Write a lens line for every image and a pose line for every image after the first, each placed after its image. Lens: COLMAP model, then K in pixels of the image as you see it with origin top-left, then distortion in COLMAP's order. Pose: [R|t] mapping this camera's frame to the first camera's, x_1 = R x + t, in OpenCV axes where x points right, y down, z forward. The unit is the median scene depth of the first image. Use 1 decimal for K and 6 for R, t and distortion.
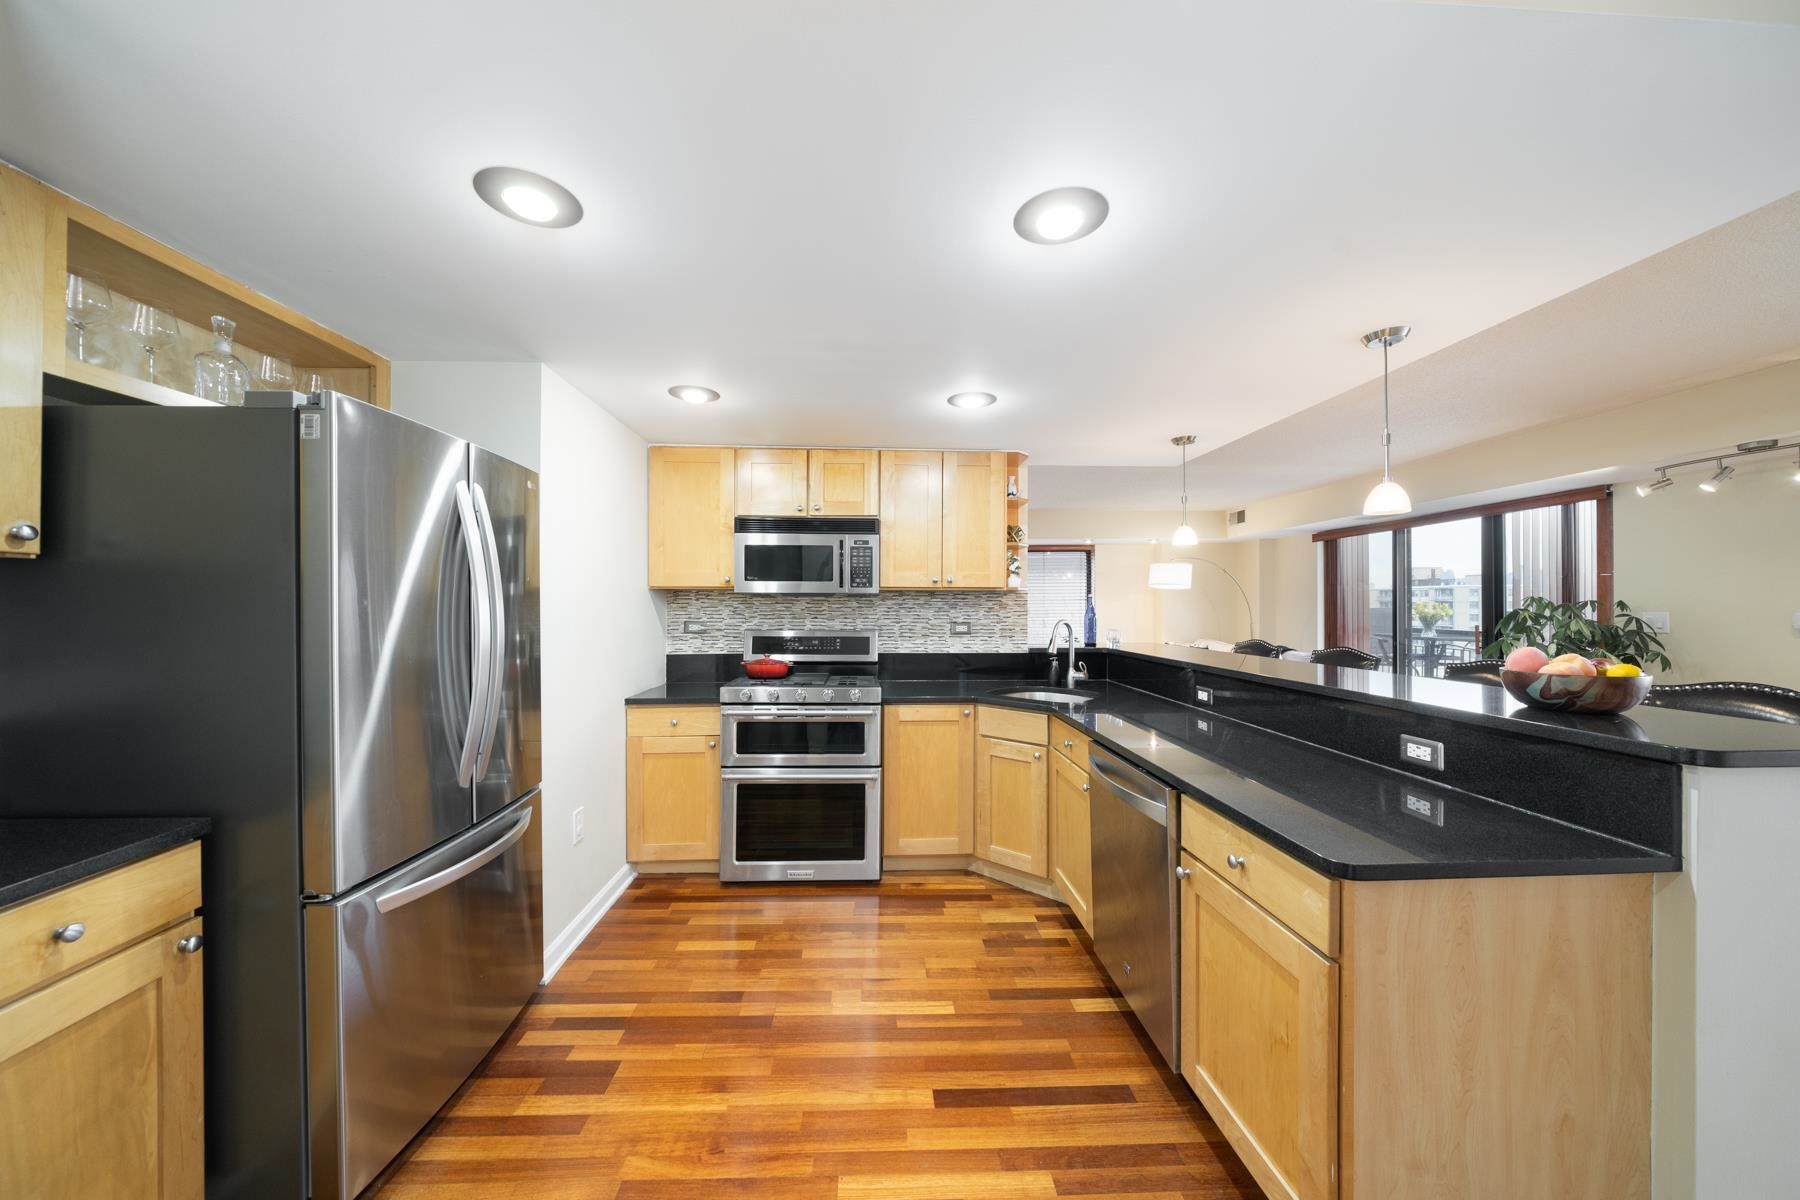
lens RADIAL K [[623.6, 0, 883.6], [0, 623.6, 604.0], [0, 0, 1]] dist [-0.008410, -0.000627]
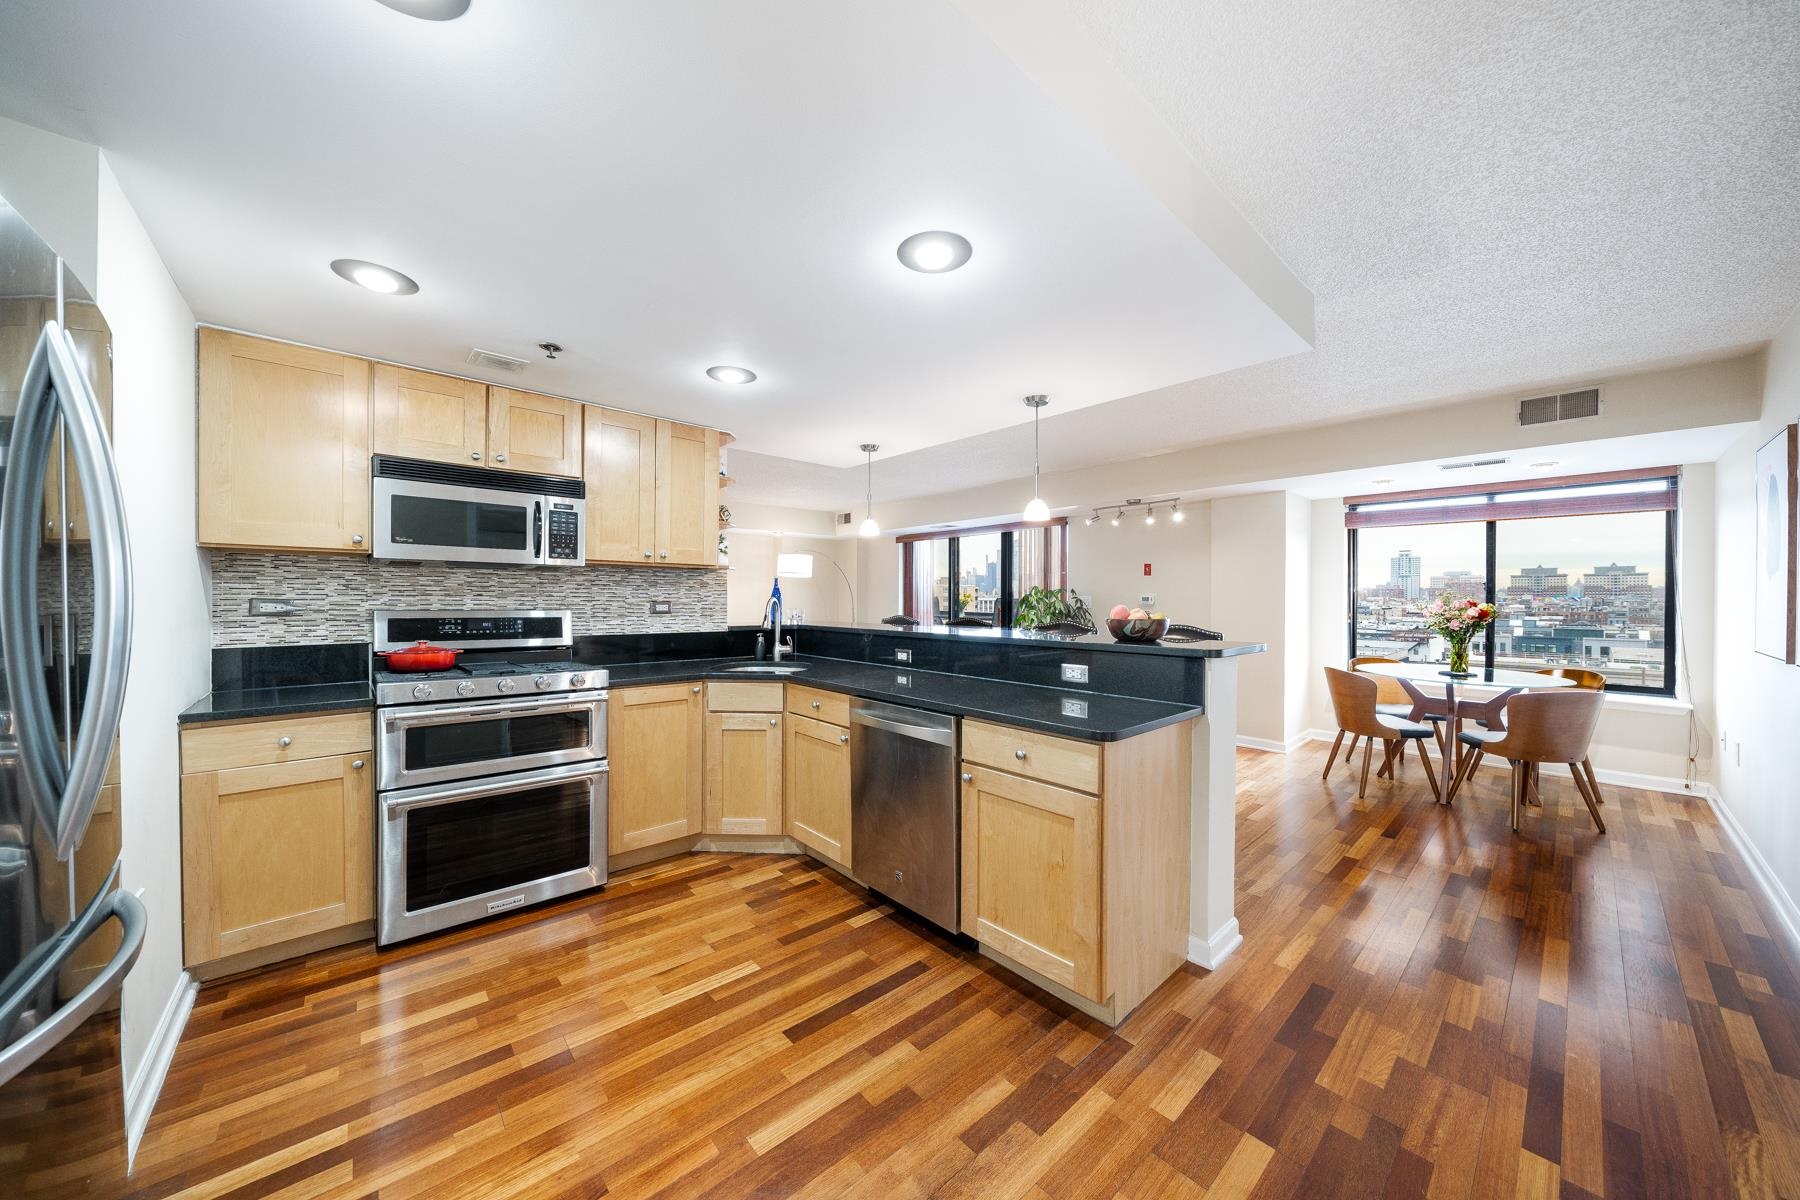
lens RADIAL K [[623.6, 0, 901.7], [0, 623.6, 601.7], [0, 0, 1]] dist [-0.008410, -0.000627]
pose [[0.764520, 0.001831, 0.644597, -0.264222], [-0.006743, 0.999964, 0.005157, 0.028957], [-0.644564, -0.008289, 0.764505, 0.043671]]
